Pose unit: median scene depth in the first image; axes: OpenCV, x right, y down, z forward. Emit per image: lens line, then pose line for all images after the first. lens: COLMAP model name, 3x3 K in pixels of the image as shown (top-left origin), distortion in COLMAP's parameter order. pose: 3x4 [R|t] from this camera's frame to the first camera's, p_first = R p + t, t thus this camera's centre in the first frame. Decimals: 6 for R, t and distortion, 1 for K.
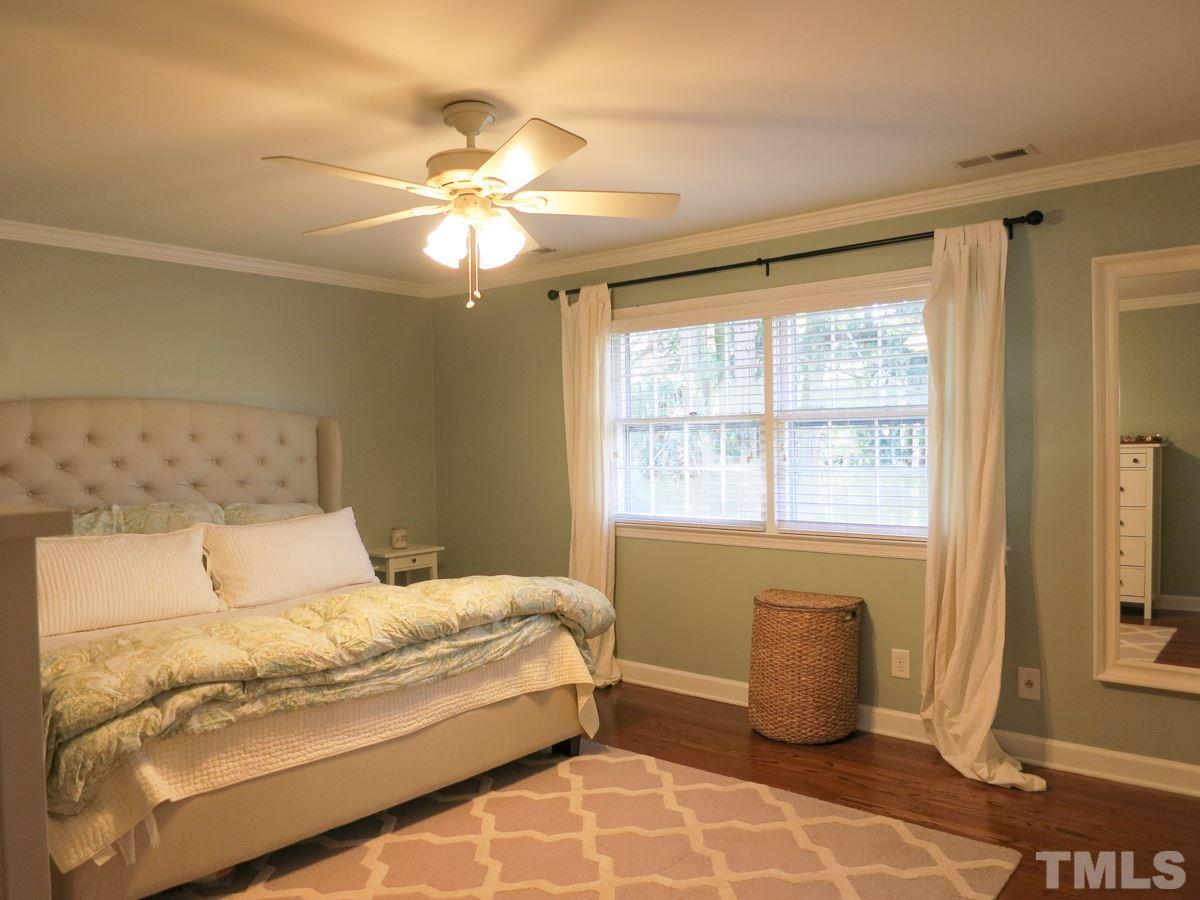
lens RADIAL K [[869.0, 0, 600.0], [0, 869.0, 450.0], [0, 0, 1]] dist [-0.038292, -0.004223]
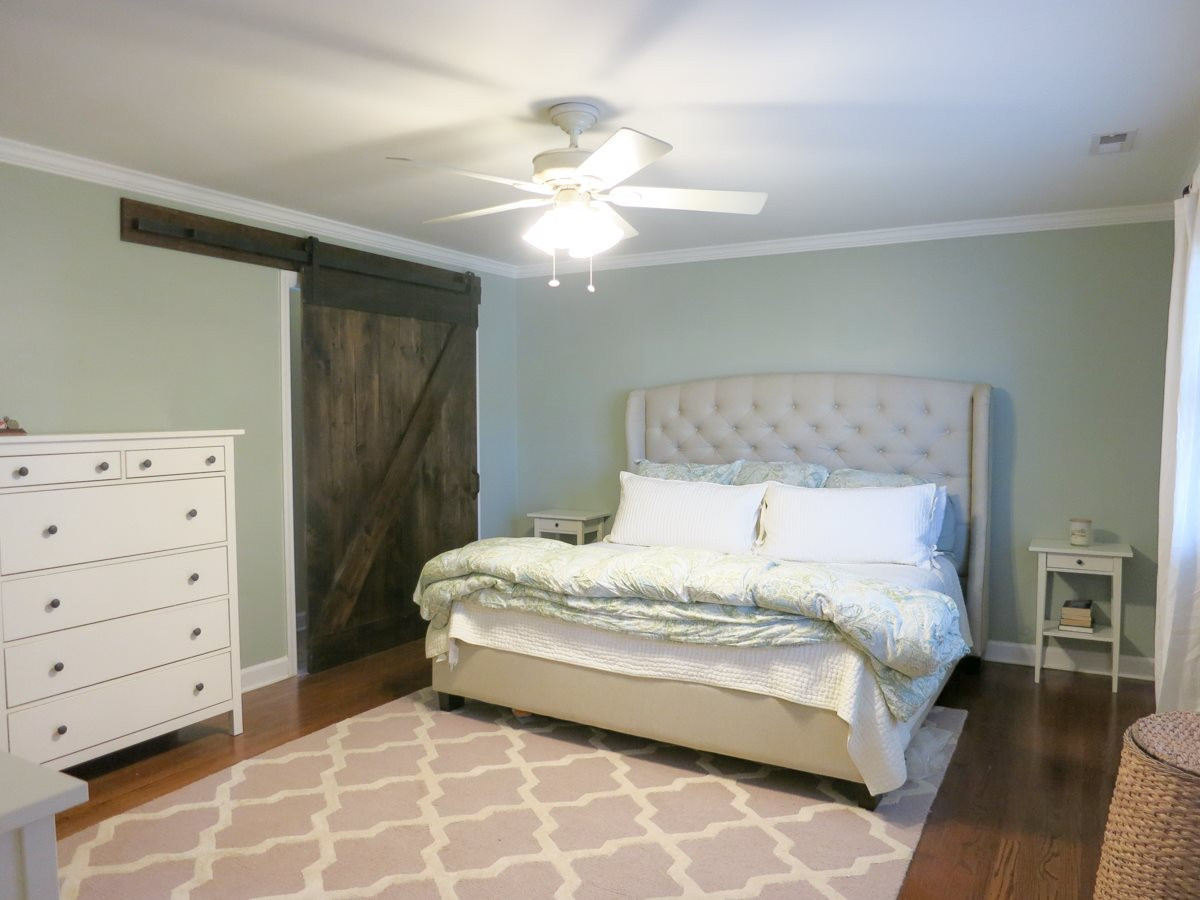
lens RADIAL K [[869.0, 0, 600.0], [0, 869.0, 450.0], [0, 0, 1]] dist [-0.038292, -0.004223]
pose [[0.178338, 0.057987, -0.982259, 0.838464], [-0.011407, 0.998317, 0.056864, -0.026406], [0.983903, 0.001064, 0.178699, 0.740771]]
